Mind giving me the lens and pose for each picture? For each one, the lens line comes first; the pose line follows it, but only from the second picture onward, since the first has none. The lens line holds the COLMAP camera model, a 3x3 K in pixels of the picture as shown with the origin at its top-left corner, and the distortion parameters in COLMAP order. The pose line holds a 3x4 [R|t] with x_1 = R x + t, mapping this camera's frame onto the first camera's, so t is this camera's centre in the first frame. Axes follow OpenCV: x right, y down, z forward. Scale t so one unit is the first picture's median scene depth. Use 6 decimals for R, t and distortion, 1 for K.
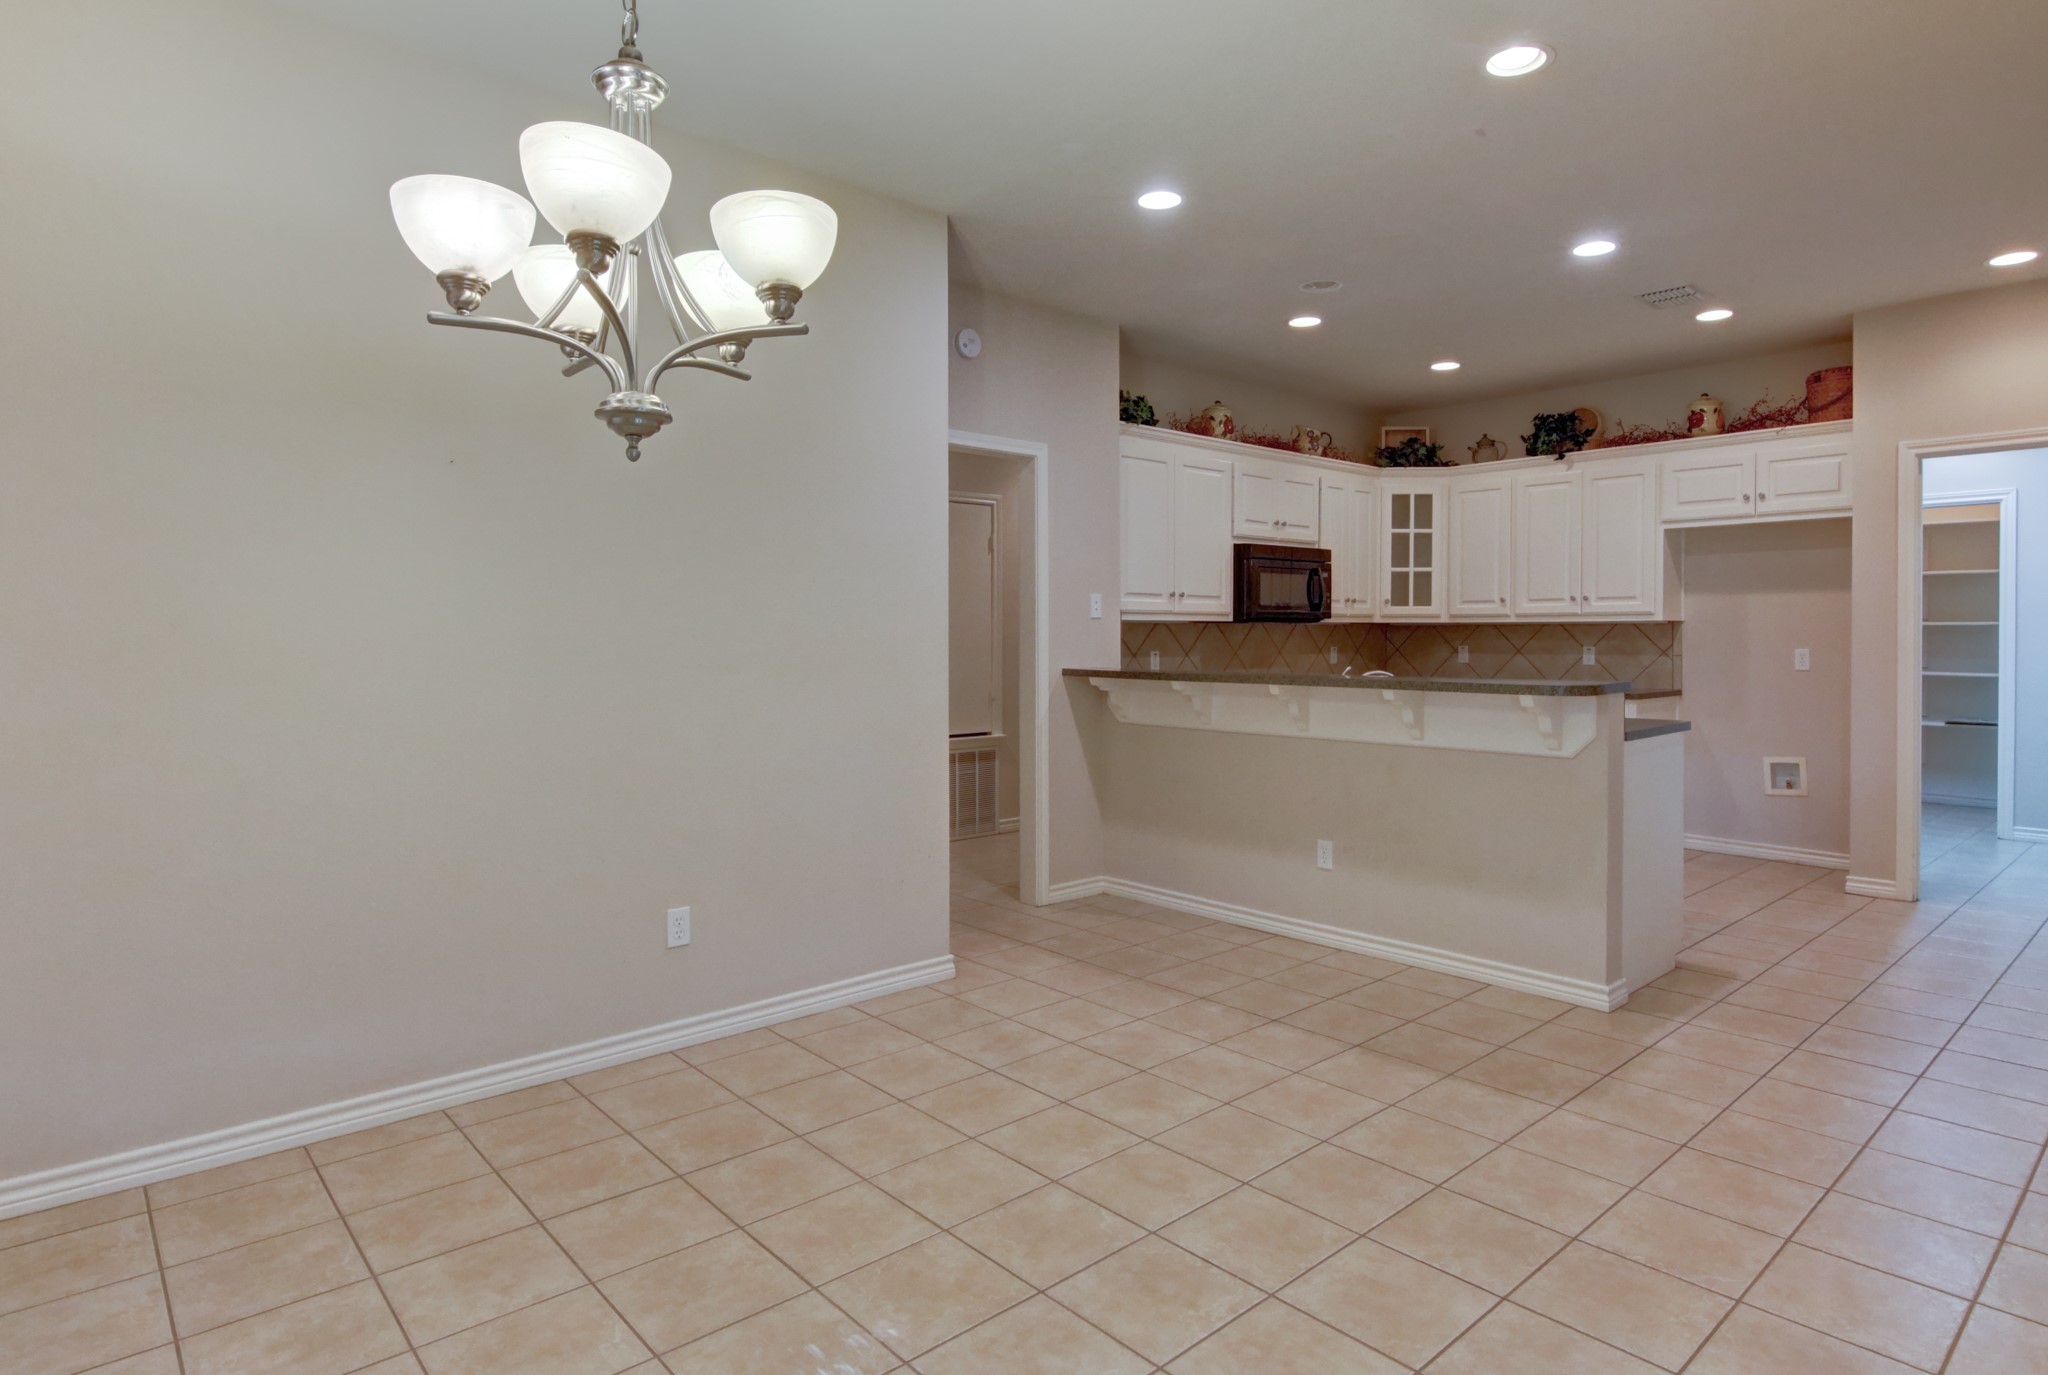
lens RADIAL K [[1132.8, 0, 1025.7], [0, 1132.8, 640.6], [0, 0, 1]] dist [-0.018181, -0.001529]
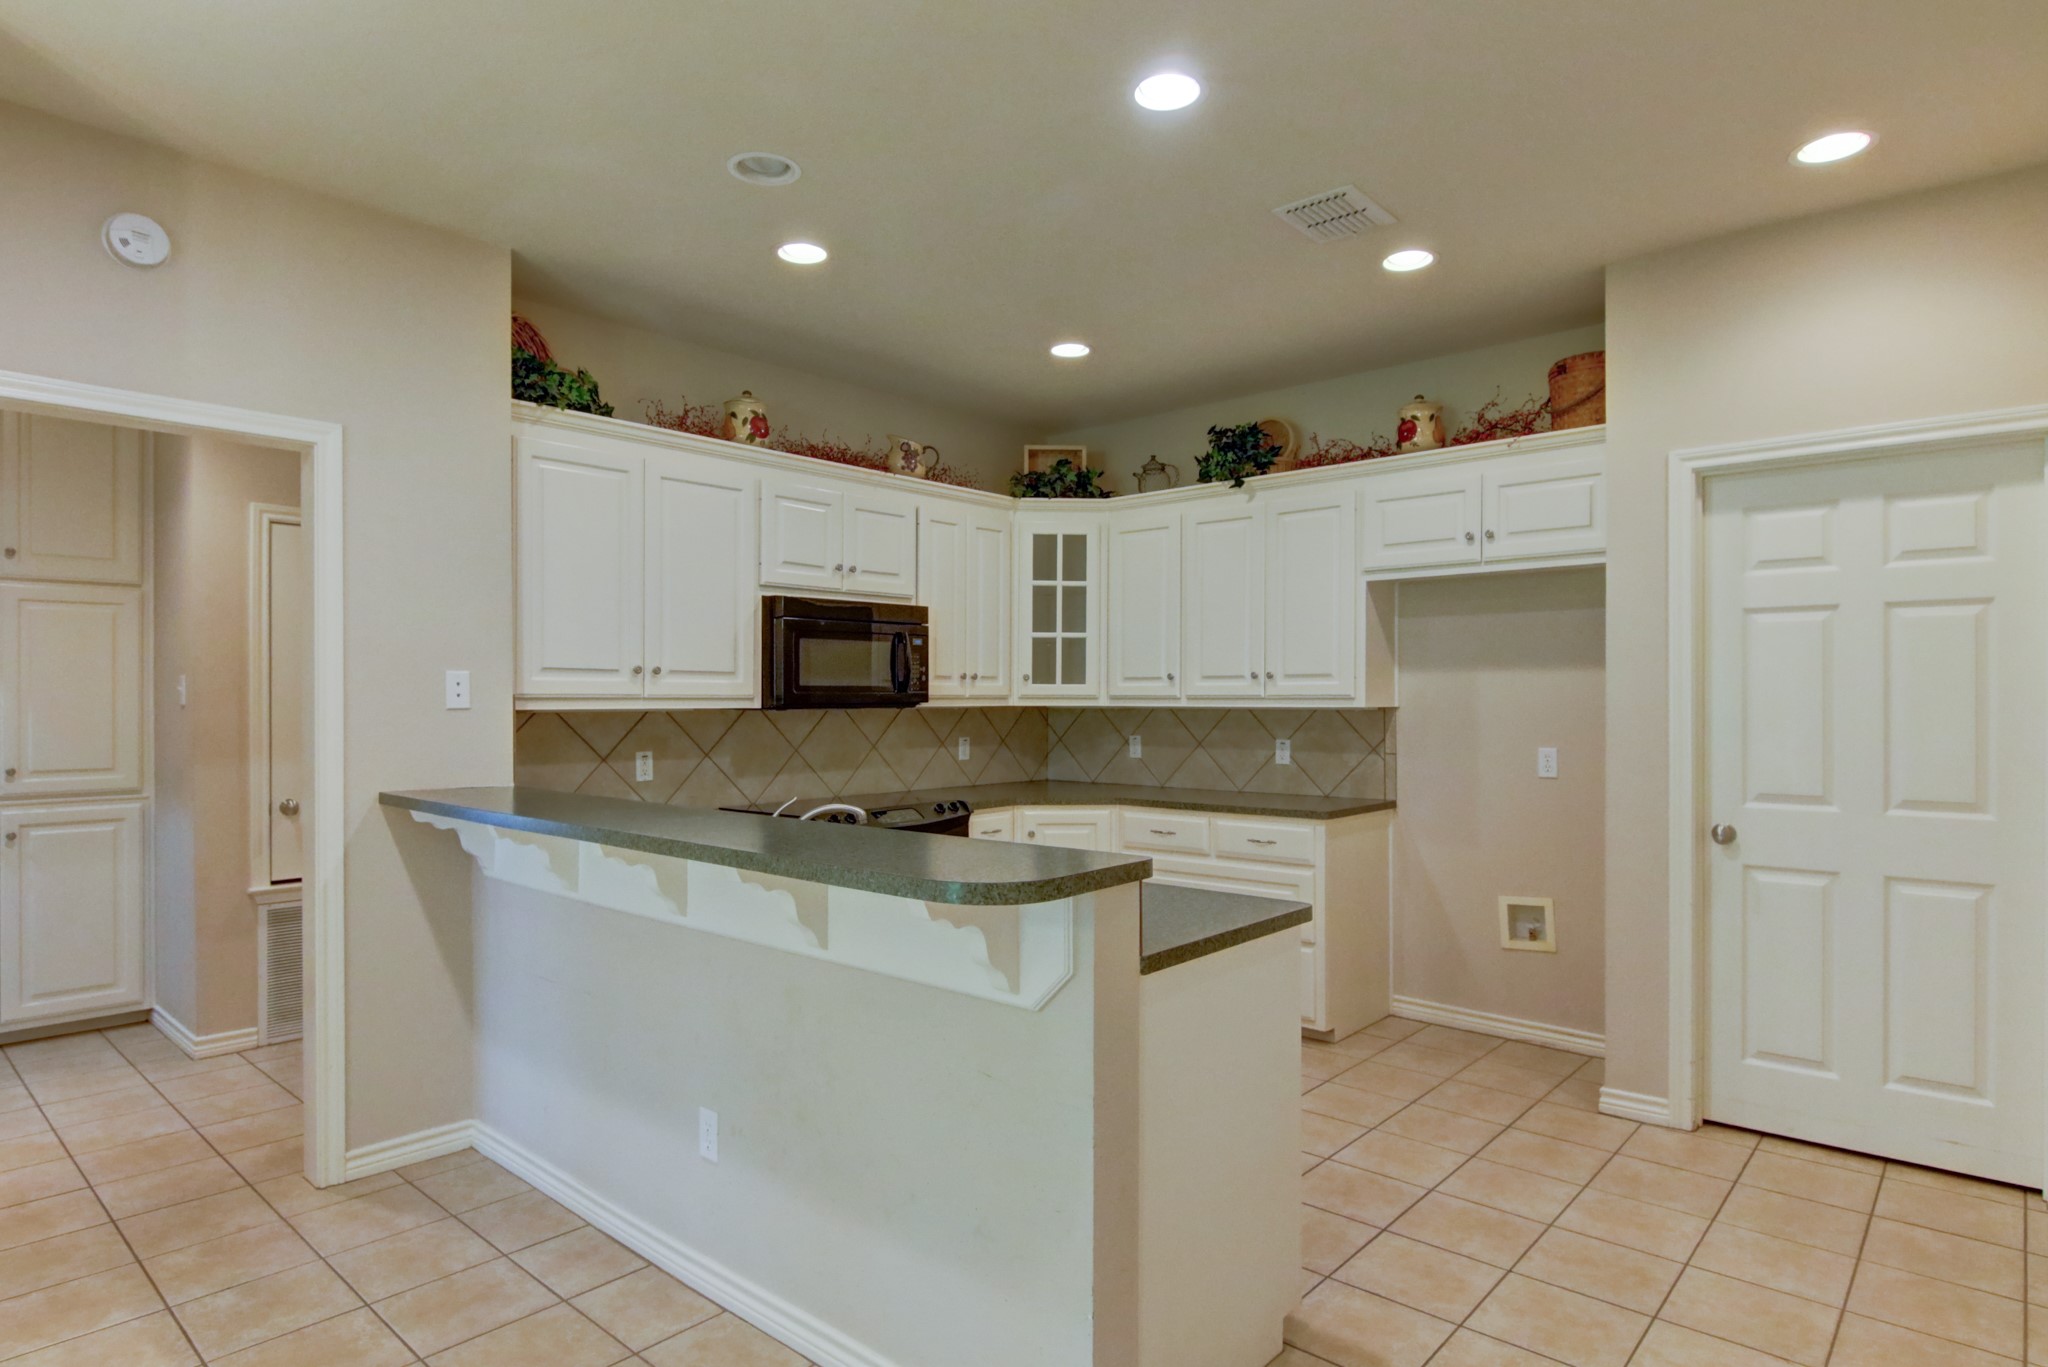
lens RADIAL K [[1135.8, 0, 967.3], [0, 1135.8, 689.3], [0, 0, 1]] dist [-0.001760, -0.015414]
pose [[0.995632, 0.002553, 0.093330, 0.231454], [-0.001329, 0.999912, -0.013173, -0.018704], [-0.093356, 0.012991, 0.995548, 0.283169]]
